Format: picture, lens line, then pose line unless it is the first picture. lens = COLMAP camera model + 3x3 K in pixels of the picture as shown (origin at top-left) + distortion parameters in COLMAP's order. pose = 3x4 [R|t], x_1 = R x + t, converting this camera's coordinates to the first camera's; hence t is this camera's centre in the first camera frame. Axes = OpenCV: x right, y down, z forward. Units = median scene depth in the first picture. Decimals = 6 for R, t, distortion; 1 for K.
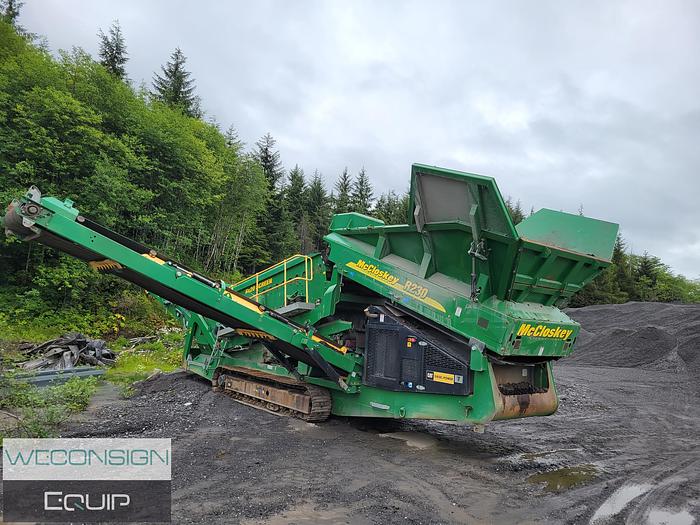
lens RADIAL K [[517.7, 0, 348.7], [0, 517.7, 266.4], [0, 0, 1]] dist [0.046217, -0.007043]
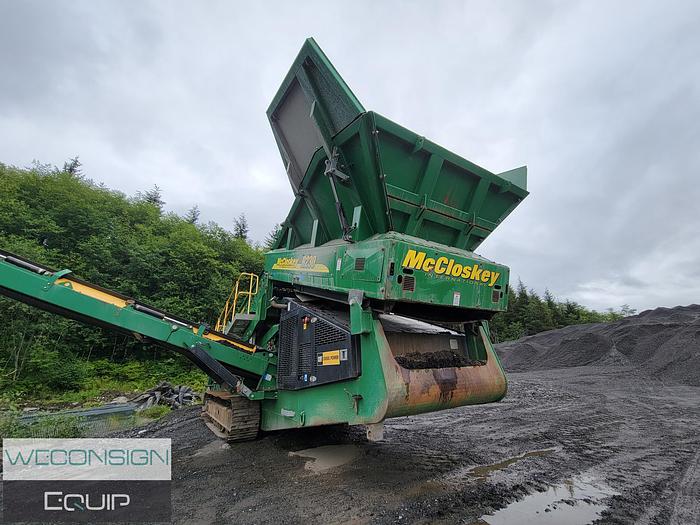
lens RADIAL K [[283.9, 0, 356.9], [0, 283.9, 258.7], [0, 0, 1]] dist [0.000593, -0.000148]
pose [[0.984855, -0.149150, -0.088402, 0.201218], [0.120345, 0.955108, -0.270714, 0.142578], [0.124810, 0.255975, 0.958592, 0.436822]]
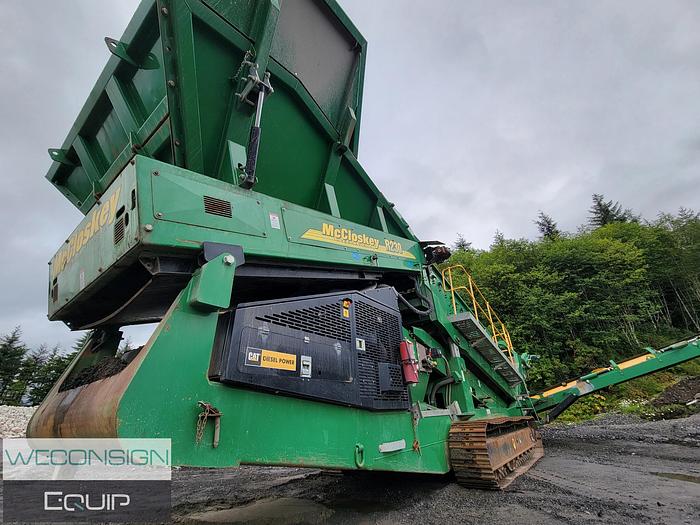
lens RADIAL K [[292.6, 0, 350.0], [0, 292.6, 262.5], [0, 0, 1]] dist [0.001716, 0.000056]
pose [[0.223510, -0.531942, -0.816750, 0.475747], [0.160793, 0.846591, -0.507374, 0.255605], [0.961347, -0.017925, 0.274754, 0.772683]]
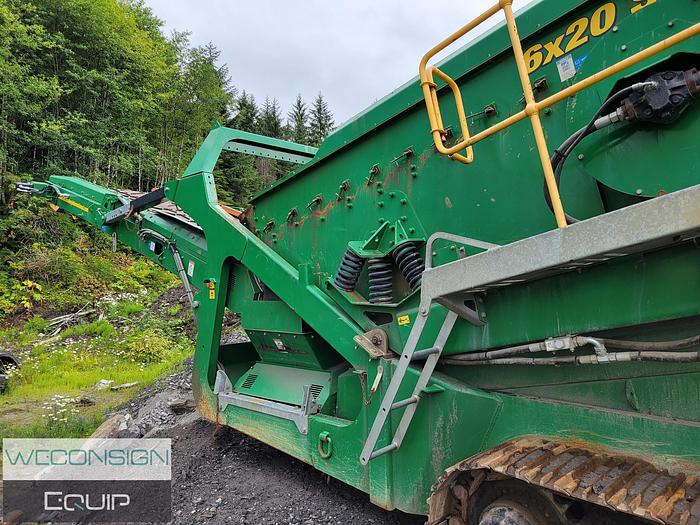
lens RADIAL K [[523.3, 0, 353.7], [0, 523.3, 263.1], [0, 0, 1]] dist [0.034007, -0.008596]
pose [[0.990028, -0.094080, 0.104849, -0.353941], [0.083869, 0.991658, 0.097879, 0.120600], [-0.113182, -0.088109, 0.989660, 0.973568]]
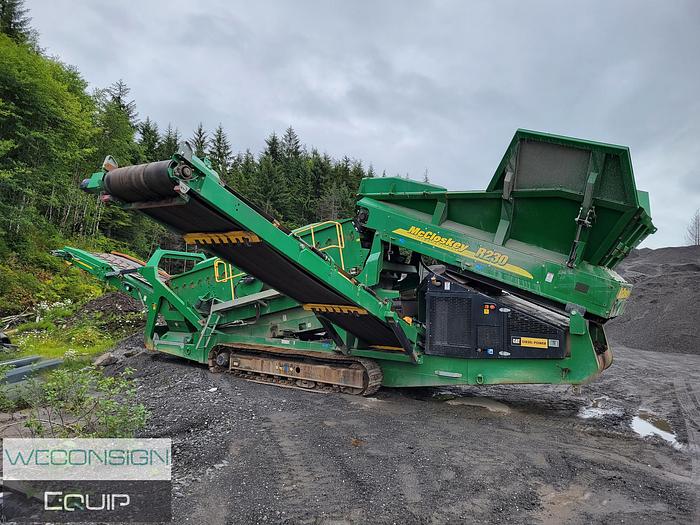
lens RADIAL K [[517.1, 0, 339.6], [0, 517.1, 255.3], [0, 0, 1]] dist [0.061845, -0.037982]
pose [[0.960136, -0.024361, 0.278469, -0.342341], [0.009090, 0.998390, 0.055998, -0.013041], [-0.279385, -0.051234, 0.958811, 0.098034]]
